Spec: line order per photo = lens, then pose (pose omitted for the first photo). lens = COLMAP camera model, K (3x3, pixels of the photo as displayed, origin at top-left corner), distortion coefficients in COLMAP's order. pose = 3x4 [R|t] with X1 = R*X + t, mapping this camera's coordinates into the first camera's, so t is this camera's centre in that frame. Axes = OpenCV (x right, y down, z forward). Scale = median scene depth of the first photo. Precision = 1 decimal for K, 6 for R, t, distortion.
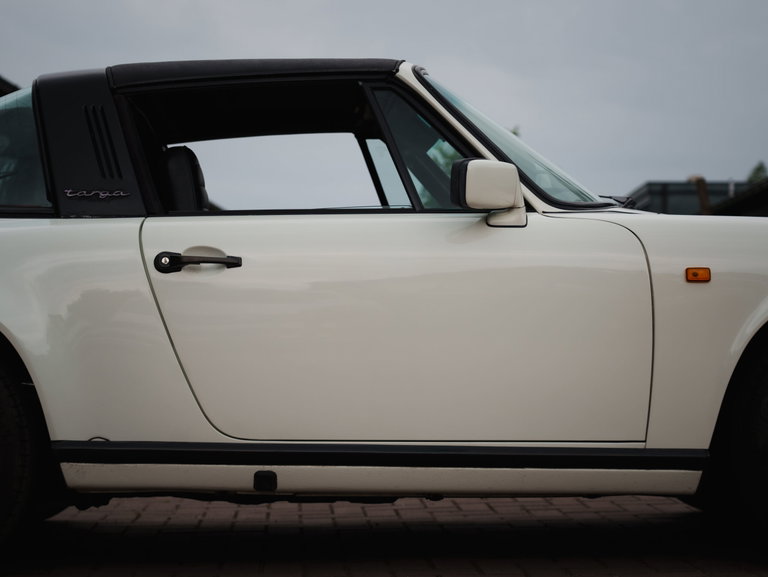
lens RADIAL K [[1488.6, 0, 386.5], [0, 1488.6, 276.7], [0, 0, 1]] dist [0.000886, 0.000000]
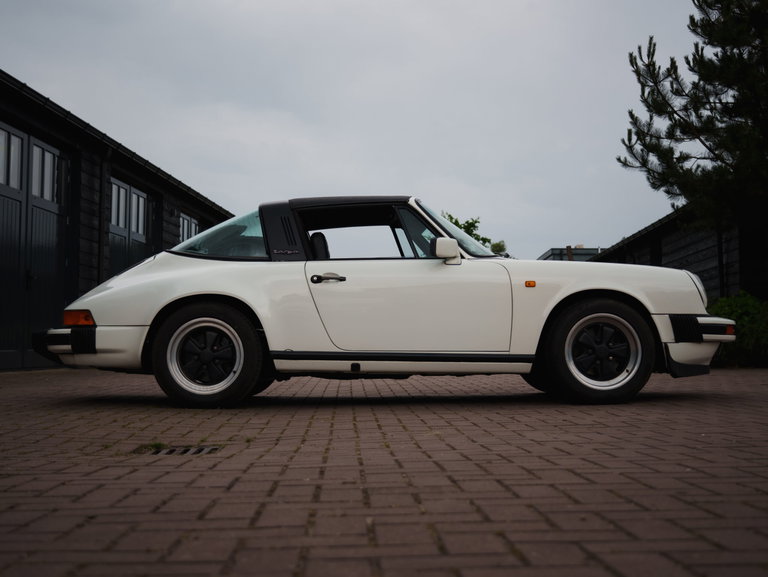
lens RADIAL K [[877.7, 0, 386.4], [0, 877.7, 287.0], [0, 0, 1]] dist [-0.023585, 0.000000]
pose [[0.999859, -0.001182, -0.016738, -0.005289], [0.000856, 0.999809, -0.019509, 0.031206], [0.016758, 0.019492, 0.999670, -0.448527]]
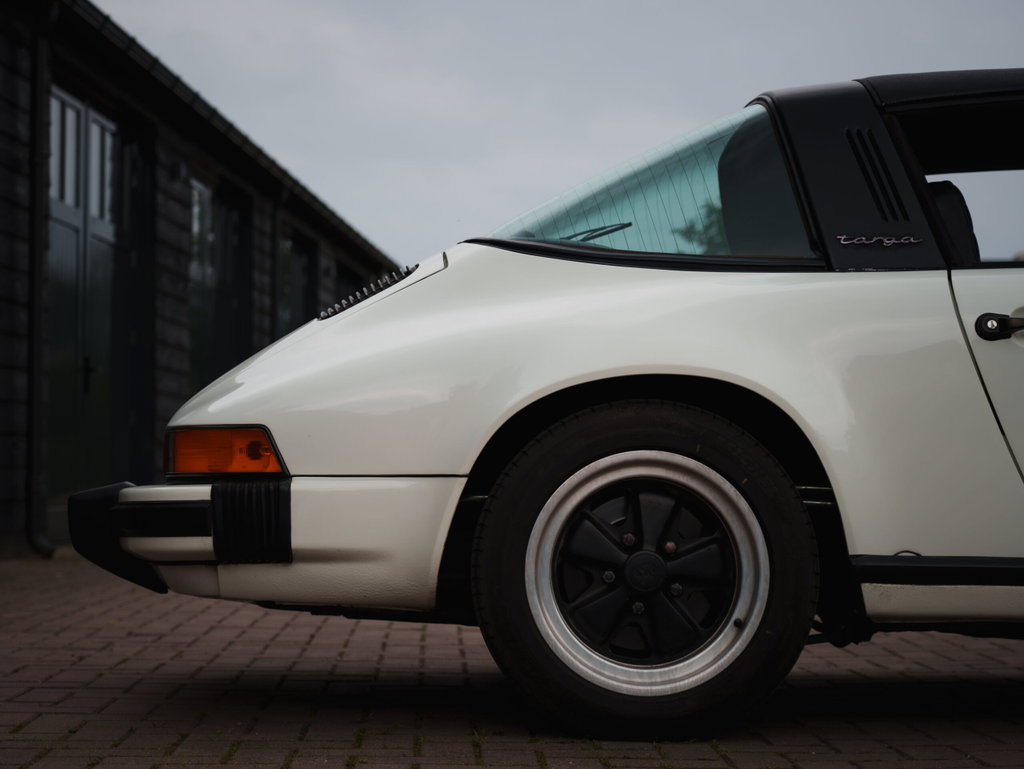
lens RADIAL K [[1984.8, 0, 509.4], [0, 1984.8, 388.9], [0, 0, 1]] dist [0.000886, 0.000000]
pose [[0.998902, -0.002789, -0.046763, -0.341168], [0.002773, 0.999996, -0.000403, 0.022018], [0.046764, 0.000273, 0.998906, -0.047436]]
